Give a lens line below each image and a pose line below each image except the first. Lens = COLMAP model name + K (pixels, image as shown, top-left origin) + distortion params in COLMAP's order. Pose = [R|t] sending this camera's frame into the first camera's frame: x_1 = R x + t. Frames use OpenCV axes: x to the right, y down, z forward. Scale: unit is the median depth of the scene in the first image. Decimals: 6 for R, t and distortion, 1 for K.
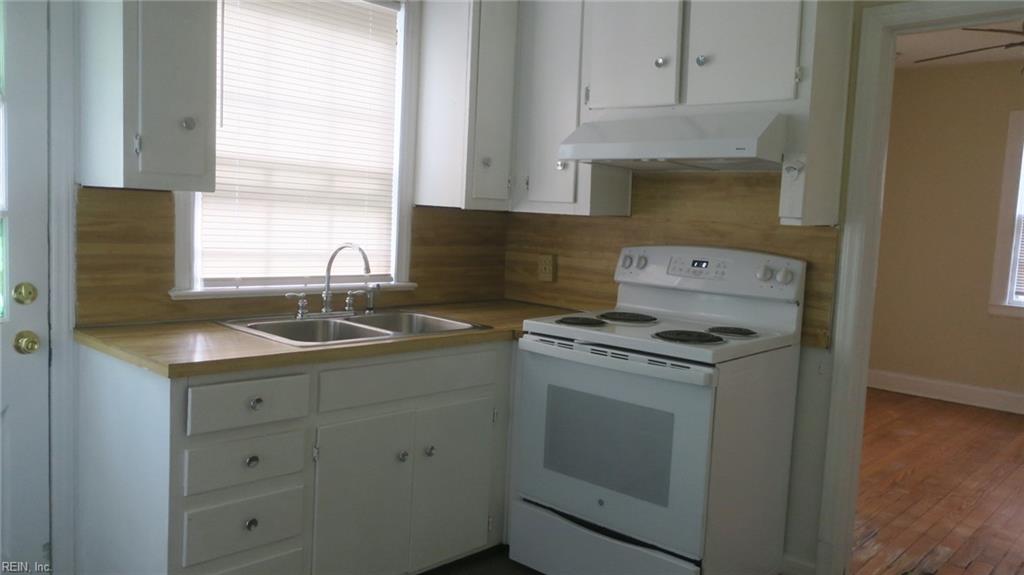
lens RADIAL K [[799.0, 0, 512.0], [0, 799.0, 287.5], [0, 0, 1]] dist [-0.001180, 0.003779]
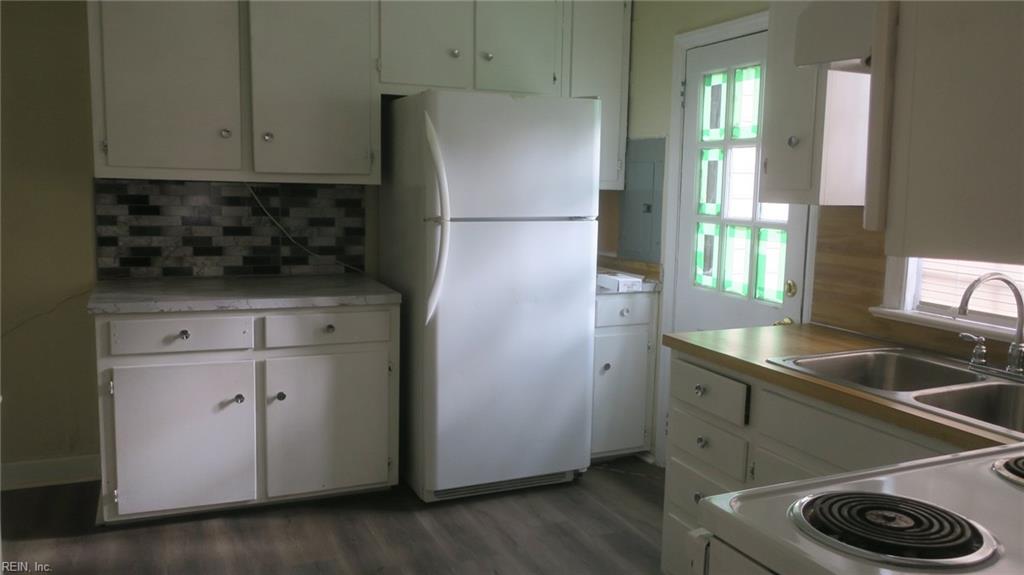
lens RADIAL K [[799.0, 0, 512.0], [0, 799.0, 287.5], [0, 0, 1]] dist [-0.001180, 0.003779]
pose [[-0.403446, 0.027100, -0.914602, 0.637867], [-0.148525, 0.984365, 0.094684, -0.045118], [0.902868, 0.174042, -0.393113, 0.987528]]
